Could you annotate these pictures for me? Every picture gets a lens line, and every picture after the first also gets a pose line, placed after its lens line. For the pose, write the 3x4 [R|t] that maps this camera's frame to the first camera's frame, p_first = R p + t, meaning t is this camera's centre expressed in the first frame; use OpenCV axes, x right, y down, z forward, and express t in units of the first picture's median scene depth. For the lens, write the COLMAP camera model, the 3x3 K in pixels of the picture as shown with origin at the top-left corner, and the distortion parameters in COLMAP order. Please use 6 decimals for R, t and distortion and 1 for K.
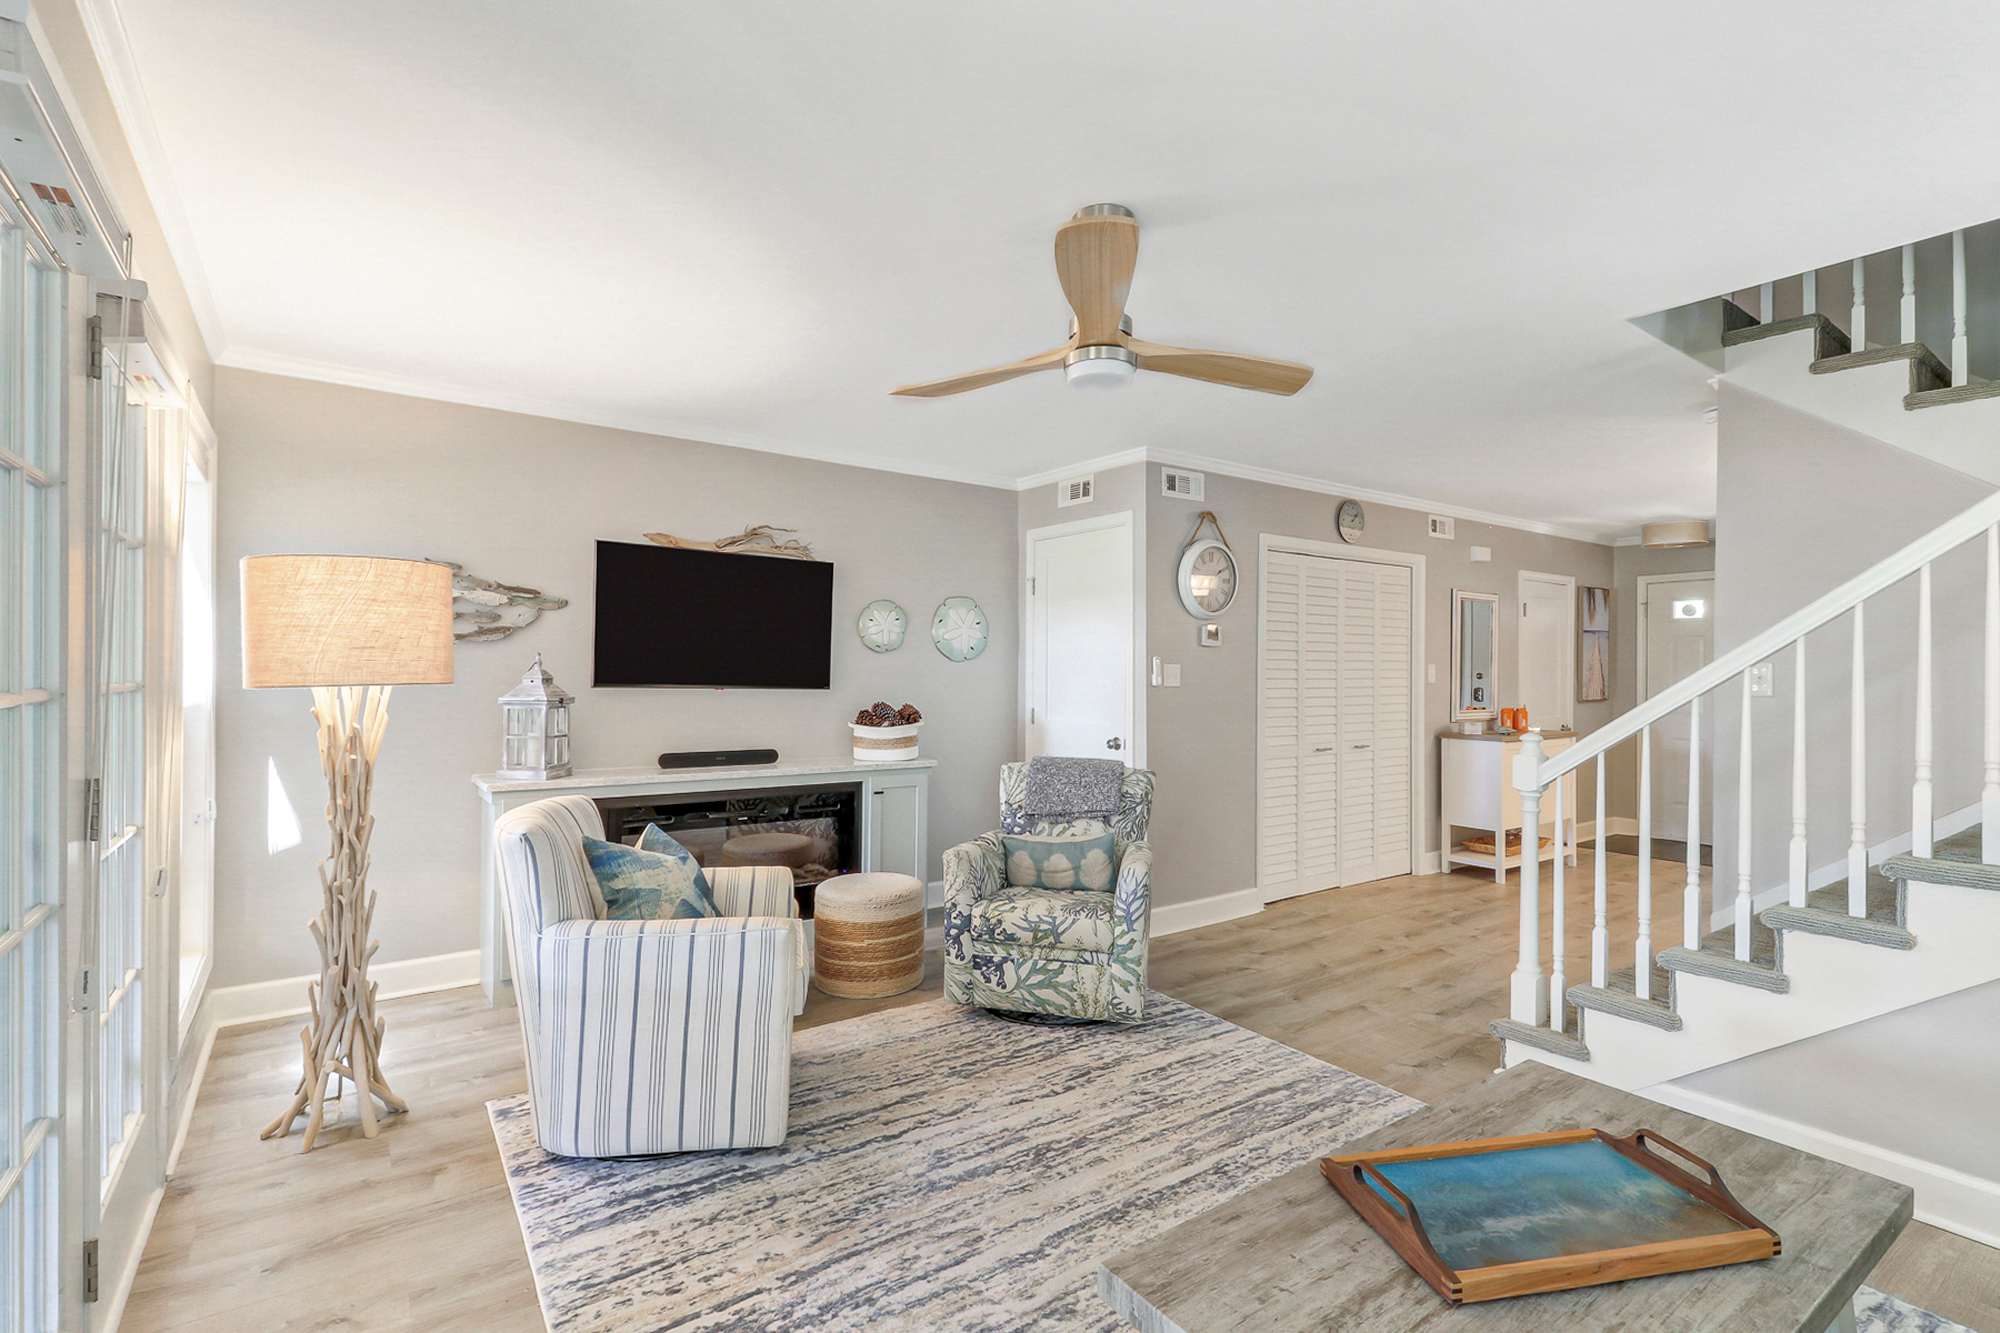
lens RADIAL K [[933.5, 0, 1018.1], [0, 933.5, 671.6], [0, 0, 1]] dist [0.033439, -0.010588]
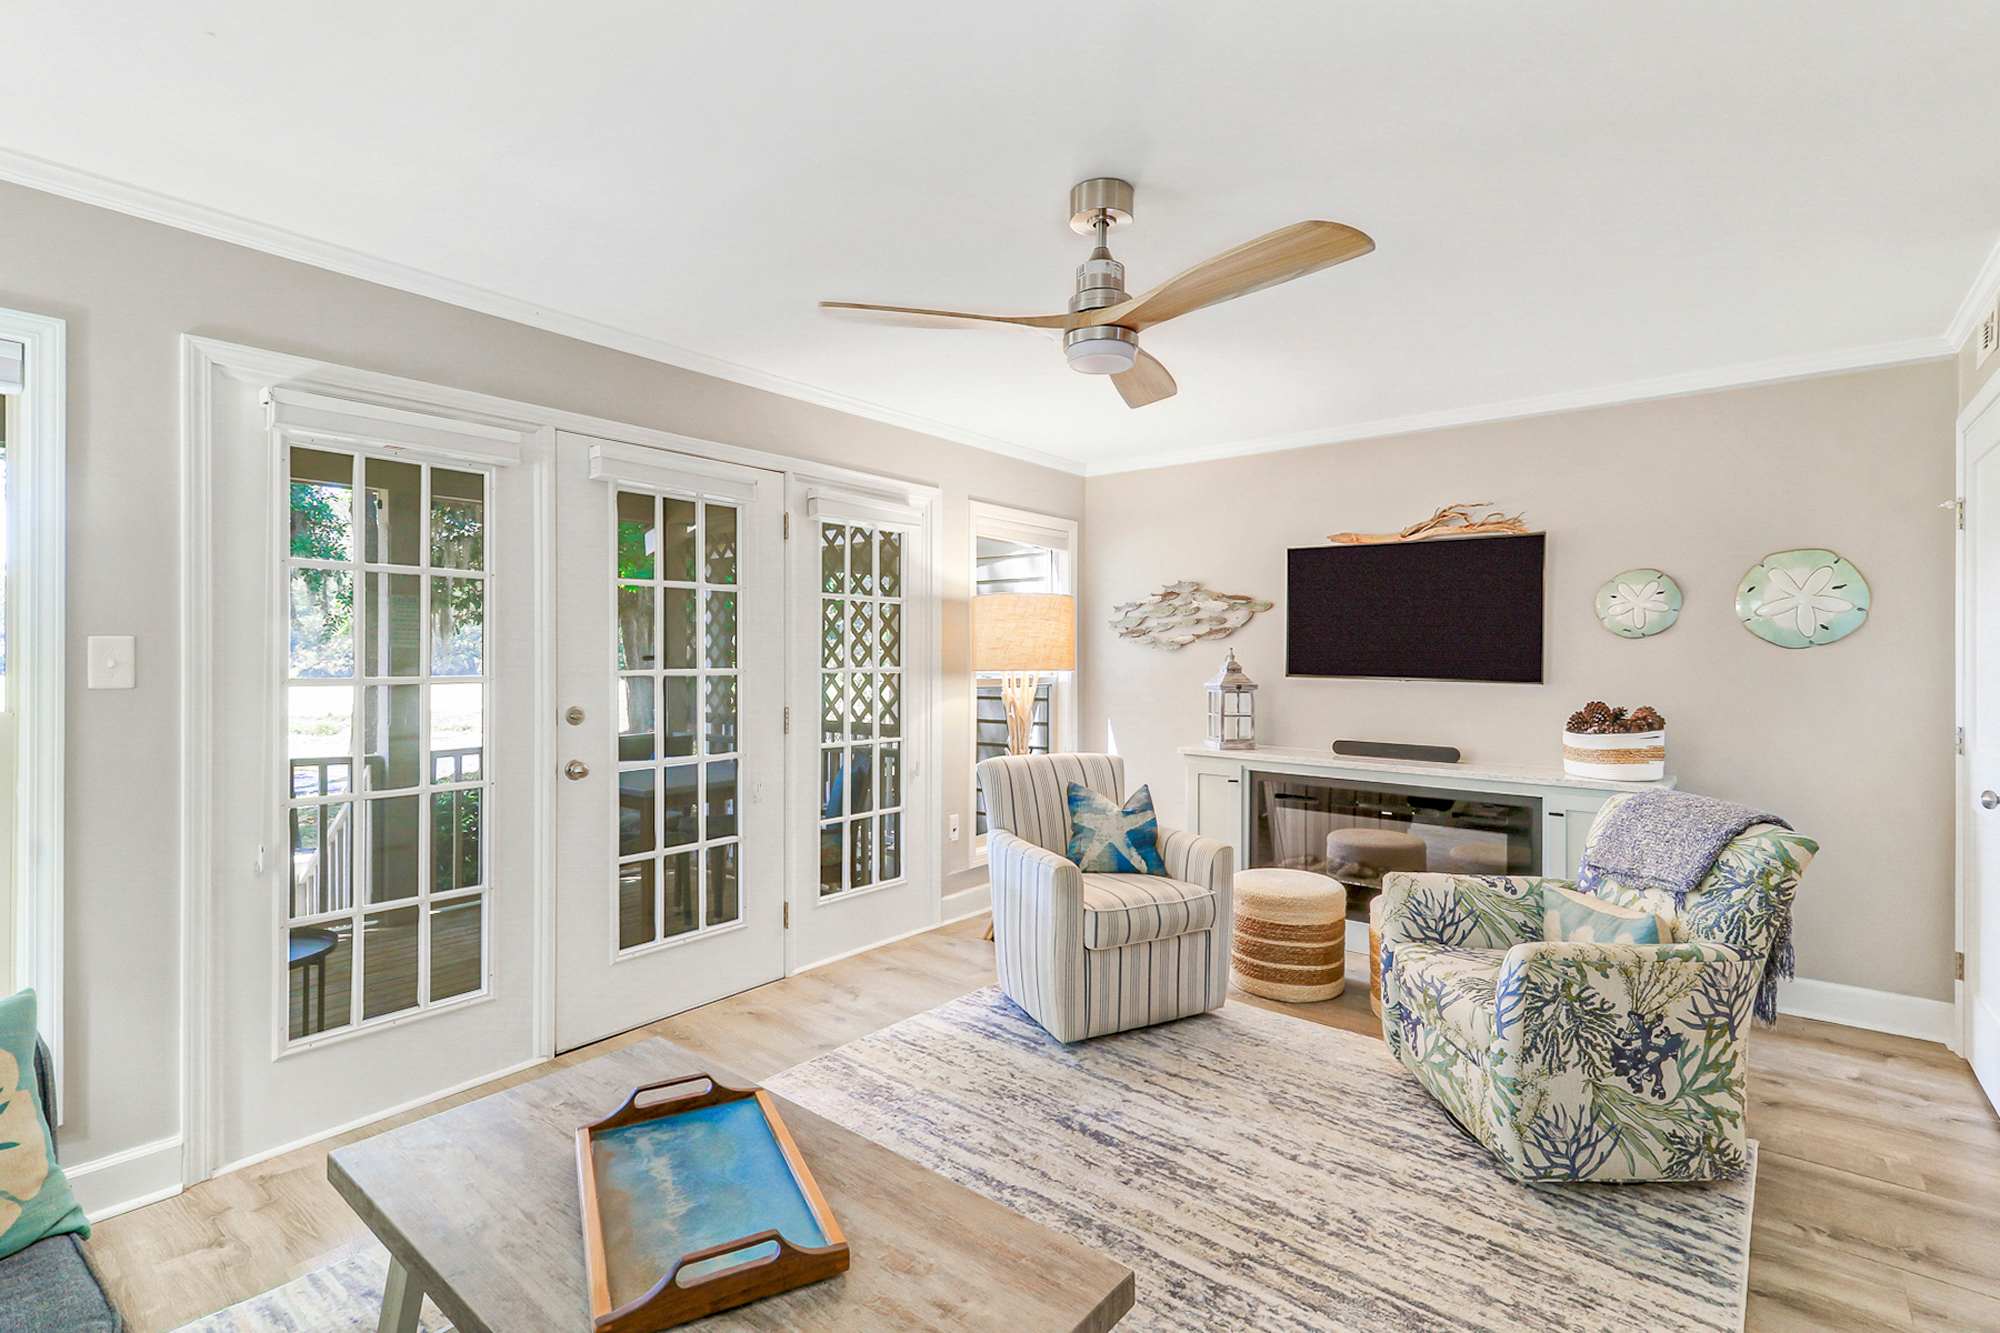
lens RADIAL K [[933.5, 0, 1014.3], [0, 933.5, 663.1], [0, 0, 1]] dist [0.033439, -0.010588]
pose [[0.254630, 0.000606, -0.967038, 0.641836], [-0.000847, 1.000000, 0.000404, -0.000172], [0.967038, 0.000716, 0.254630, 0.429040]]
